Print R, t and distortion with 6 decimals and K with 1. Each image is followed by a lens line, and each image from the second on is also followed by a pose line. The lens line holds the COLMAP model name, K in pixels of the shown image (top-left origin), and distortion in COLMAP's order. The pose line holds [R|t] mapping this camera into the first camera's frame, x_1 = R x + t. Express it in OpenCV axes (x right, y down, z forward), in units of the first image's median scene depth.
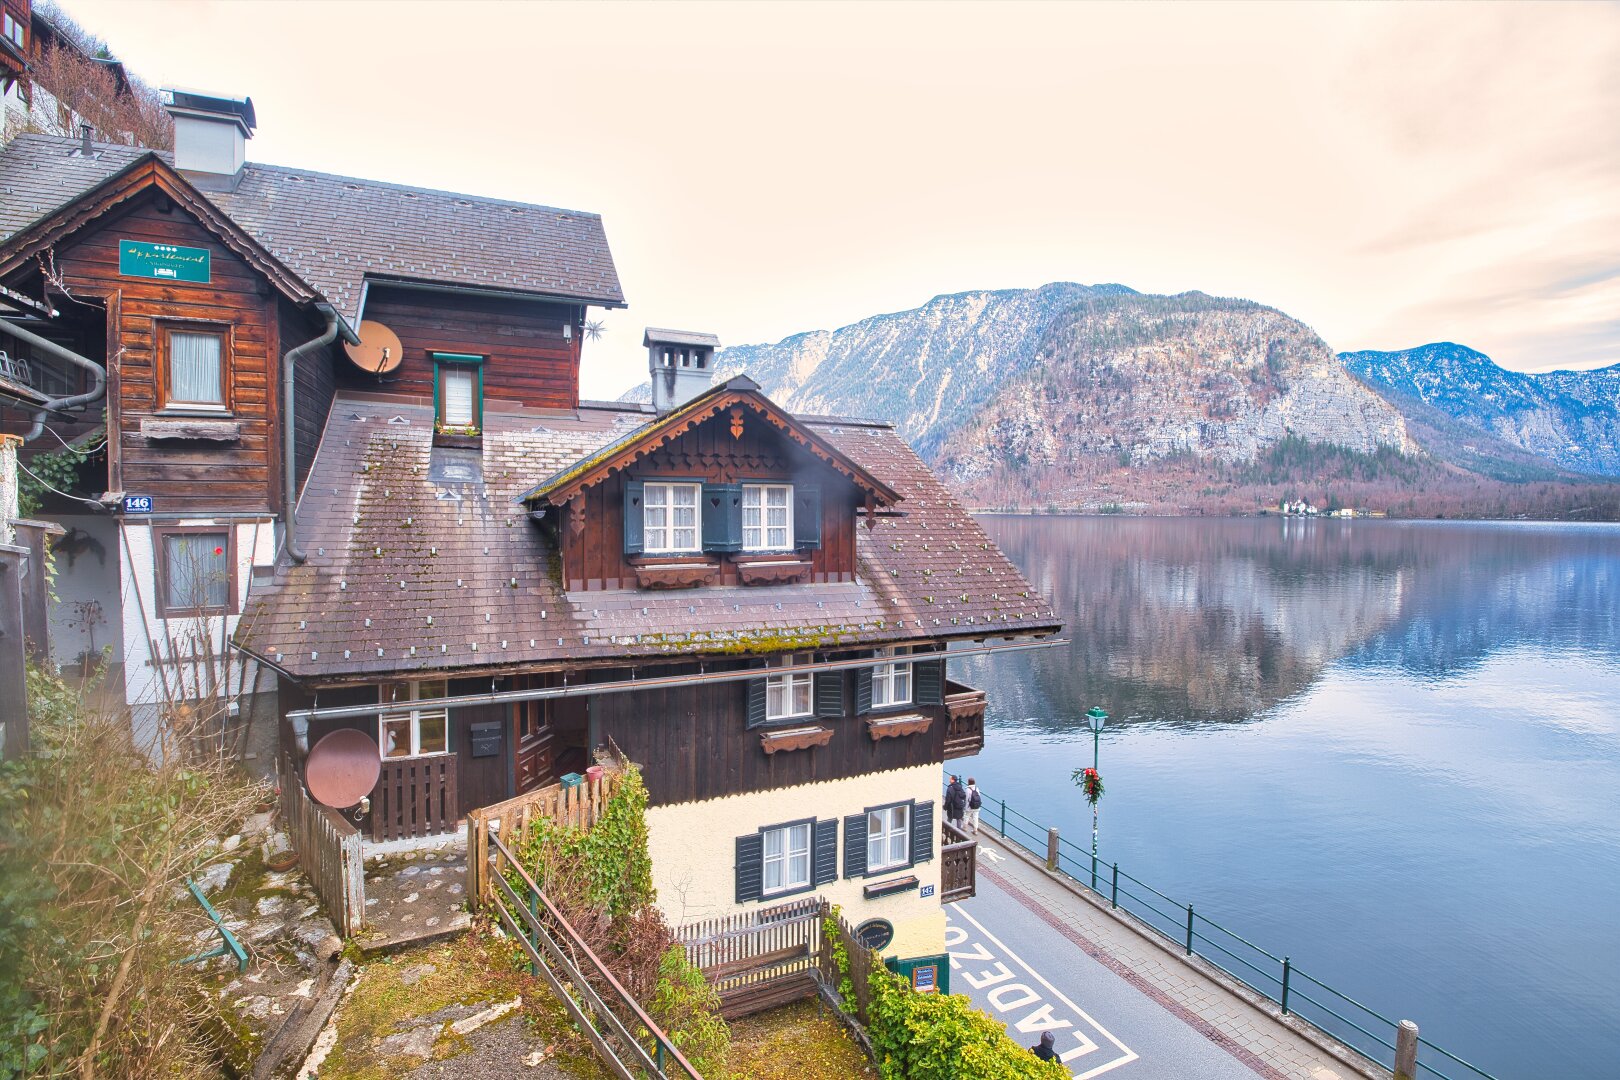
lens RADIAL K [[724.4, 0, 803.8], [0, 724.4, 531.5], [0, 0, 1]] dist [-0.024954, -0.006795]
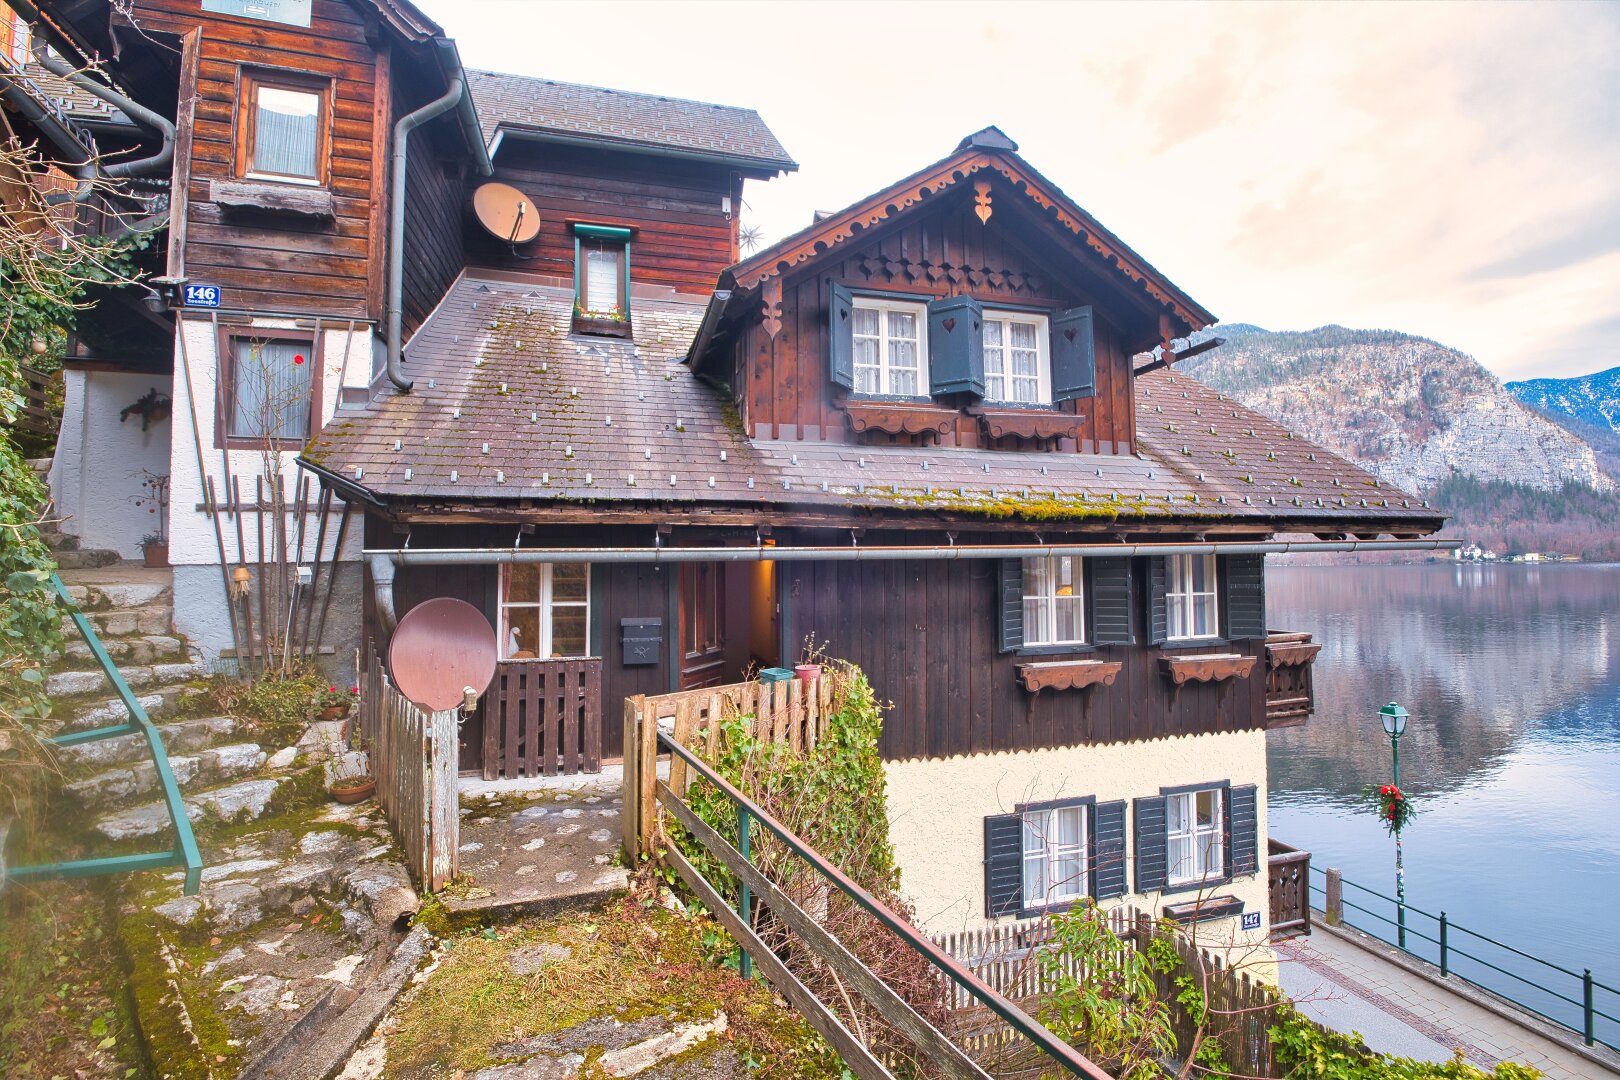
lens RADIAL K [[724.7, 0, 808.7], [0, 724.7, 531.5], [0, 0, 1]] dist [-0.030676, -0.003790]
pose [[0.988688, -0.025443, -0.147813, -0.082469], [0.013193, 0.996439, -0.083275, 0.113784], [0.149405, 0.080383, 0.985503, 0.153147]]
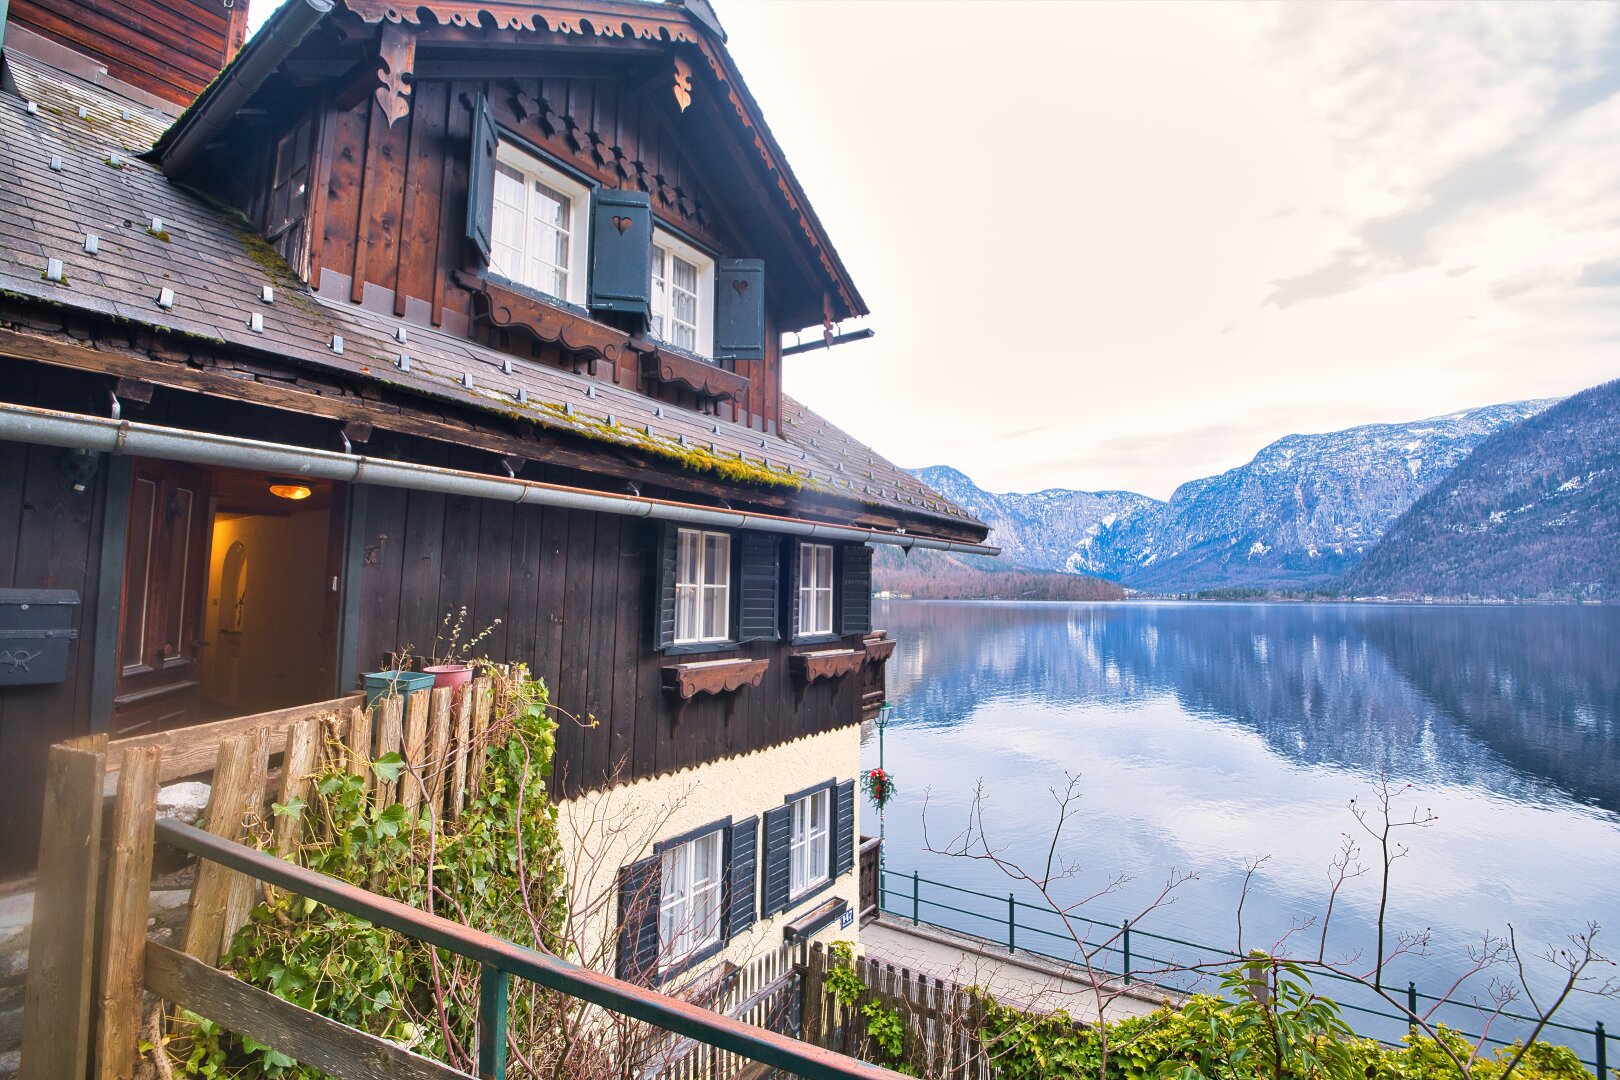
lens RADIAL K [[724.4, 0, 814.8], [0, 724.4, 533.5], [0, 0, 1]] dist [-0.024954, -0.006795]
pose [[0.849897, 0.045795, 0.524956, -0.141098], [0.013045, 0.994083, -0.107838, 0.131070], [-0.526788, 0.098499, 0.844270, 0.251339]]
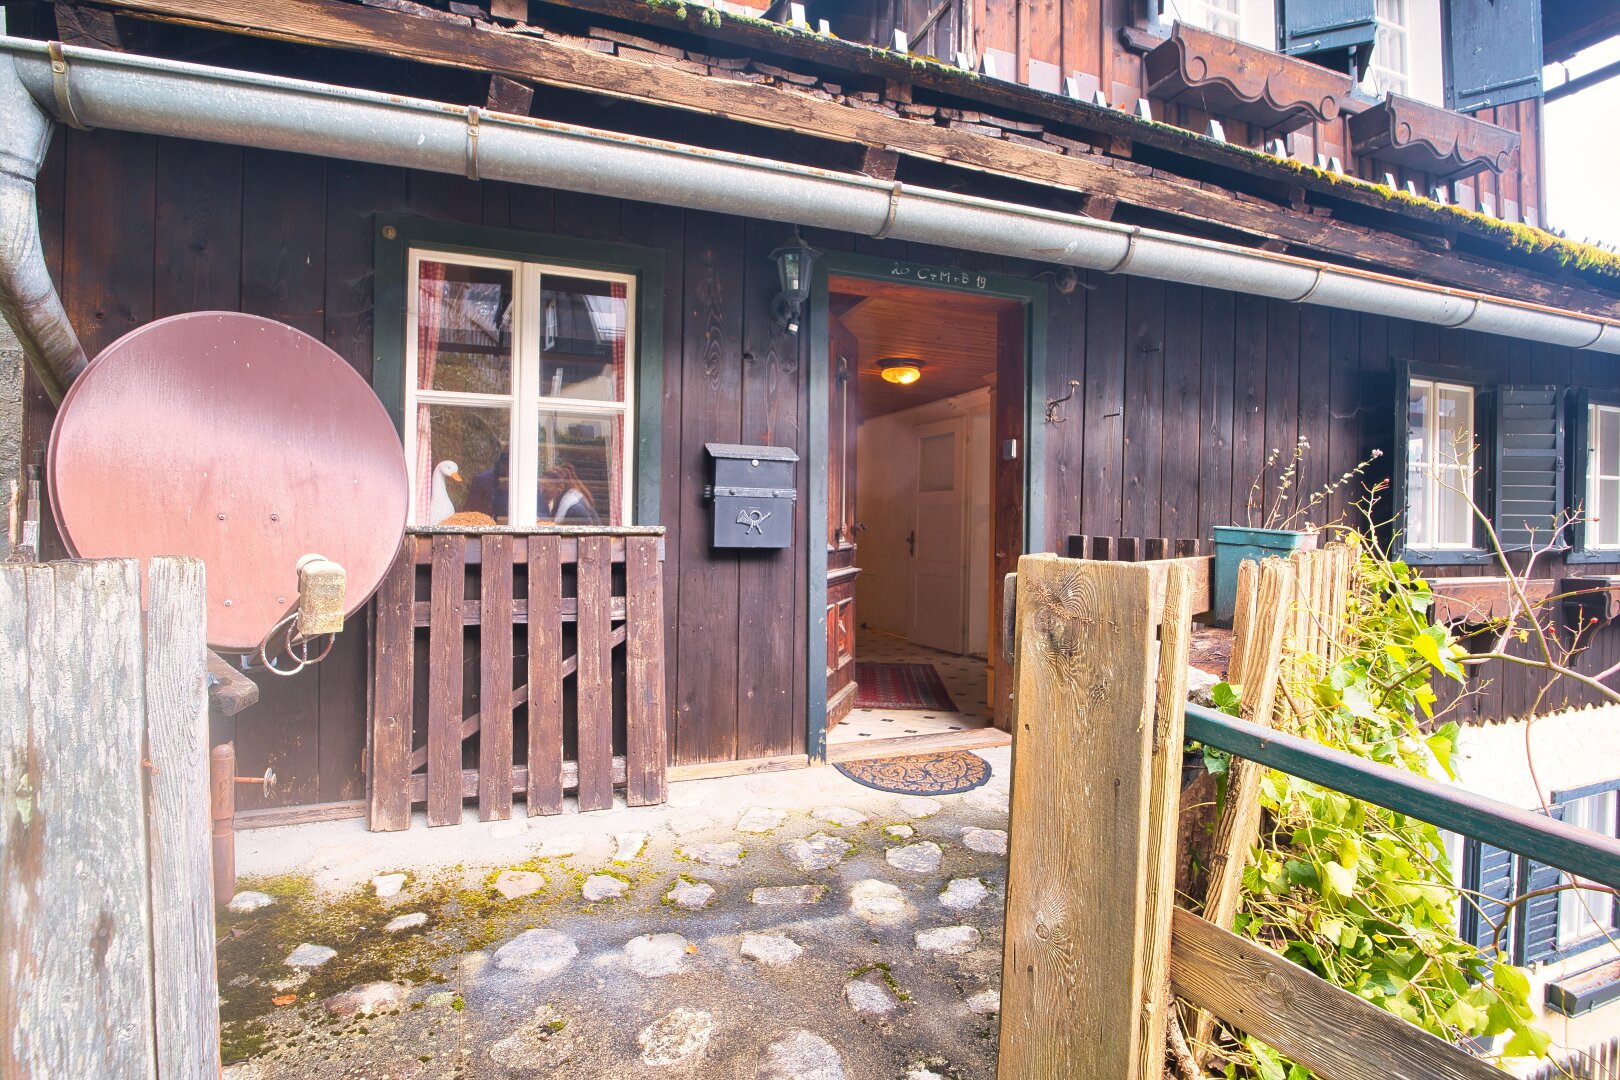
lens RADIAL K [[793.8, 0, 812.7], [0, 793.8, 530.7], [0, 0, 1]] dist [-0.029641, -0.003844]
pose [[0.998287, 0.002183, -0.058473, -0.185527], [-0.003826, 0.999600, -0.028012, 0.145697], [0.058388, 0.028188, 0.997896, 0.313780]]
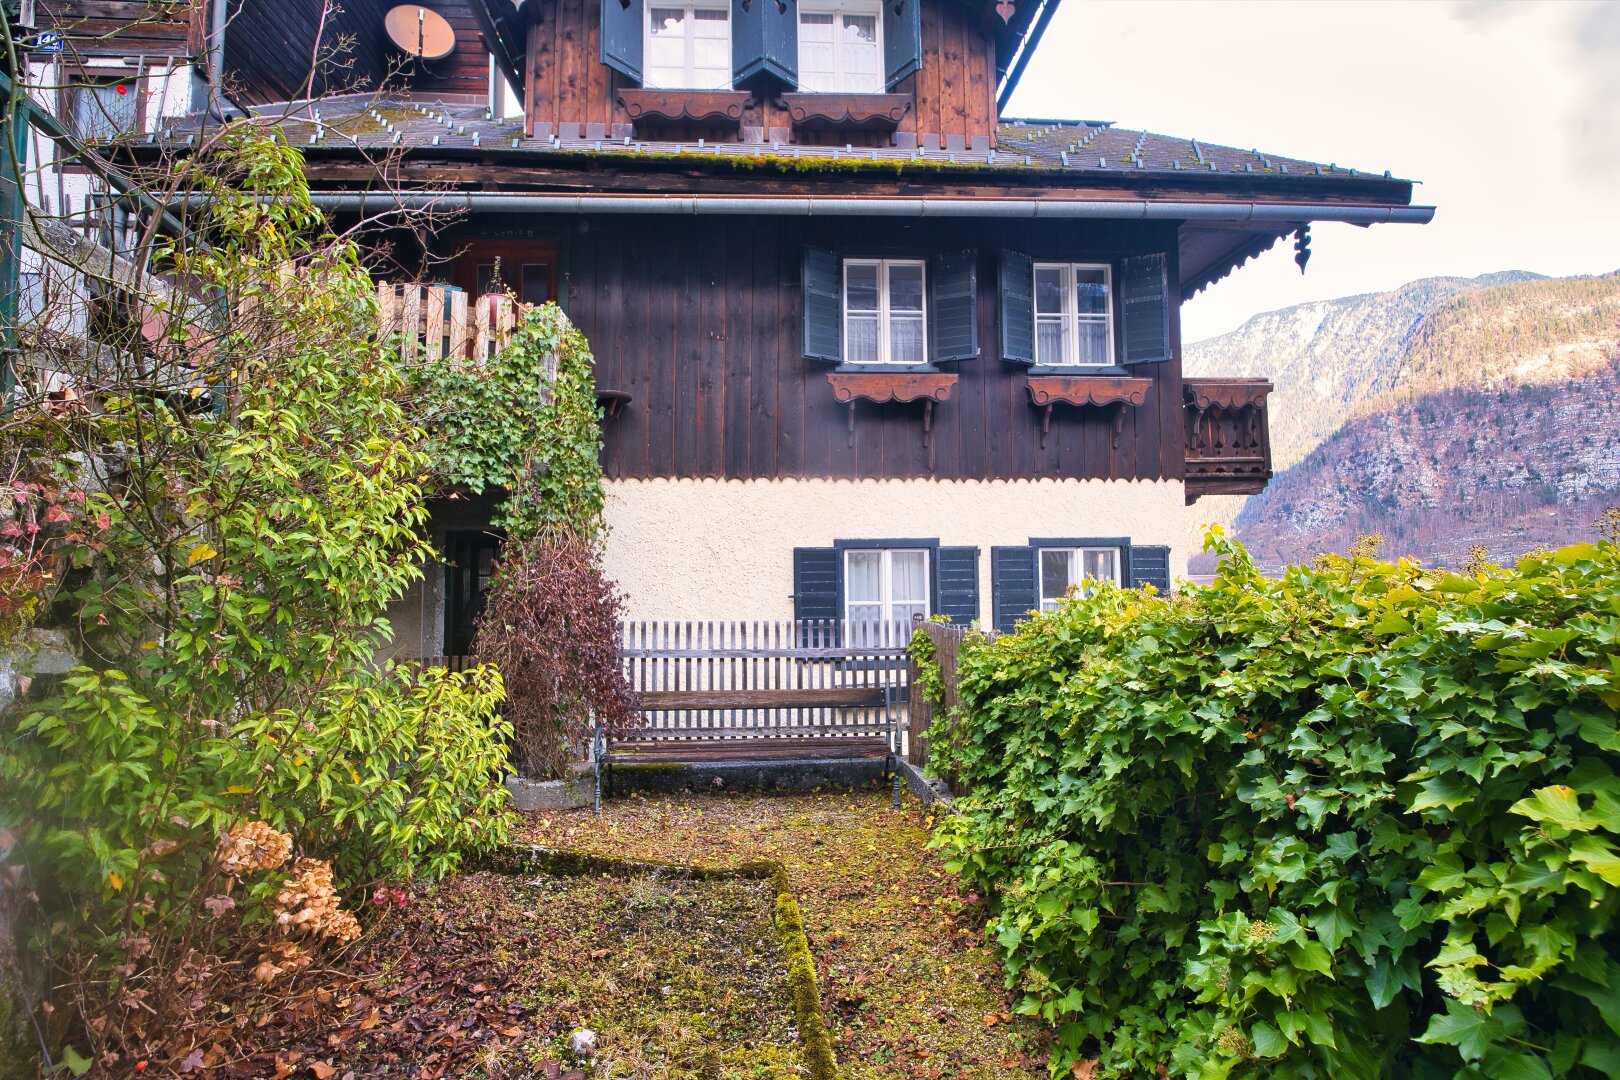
lens RADIAL K [[793.8, 0, 808.8], [0, 793.8, 535.3], [0, 0, 1]] dist [-0.029641, -0.003844]
pose [[0.938965, -0.037885, -0.341920, 0.079154], [0.007862, 0.996021, -0.088770, 0.256966], [0.343922, 0.080664, 0.935527, 0.206926]]
